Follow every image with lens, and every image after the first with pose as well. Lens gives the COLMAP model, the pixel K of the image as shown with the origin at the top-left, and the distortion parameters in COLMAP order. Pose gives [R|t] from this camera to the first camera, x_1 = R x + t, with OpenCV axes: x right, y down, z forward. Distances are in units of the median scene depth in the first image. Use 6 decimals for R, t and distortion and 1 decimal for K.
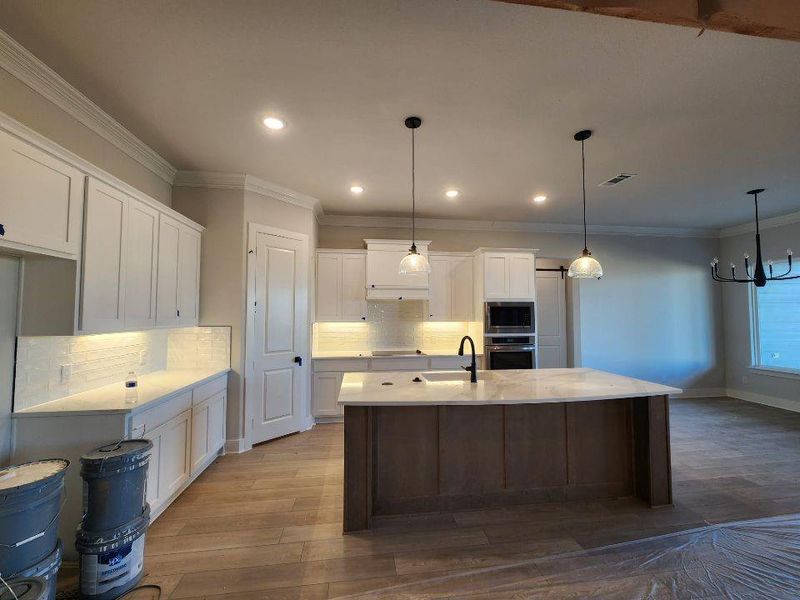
lens RADIAL K [[324.1, 0, 402.9], [0, 324.1, 299.2], [0, 0, 1]] dist [0.000464, 0.000175]
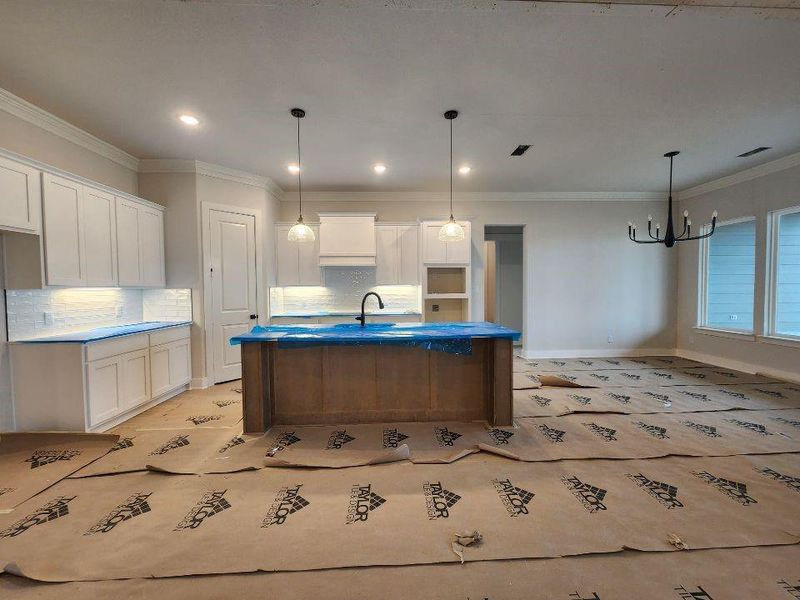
lens RADIAL K [[324.1, 0, 402.9], [0, 324.1, 299.2], [0, 0, 1]] dist [0.000464, 0.000175]
pose [[0.996177, -0.006802, -0.087088, 0.361655], [0.013955, 0.996552, 0.081792, 0.033961], [0.086231, -0.082695, 0.992837, -0.147743]]
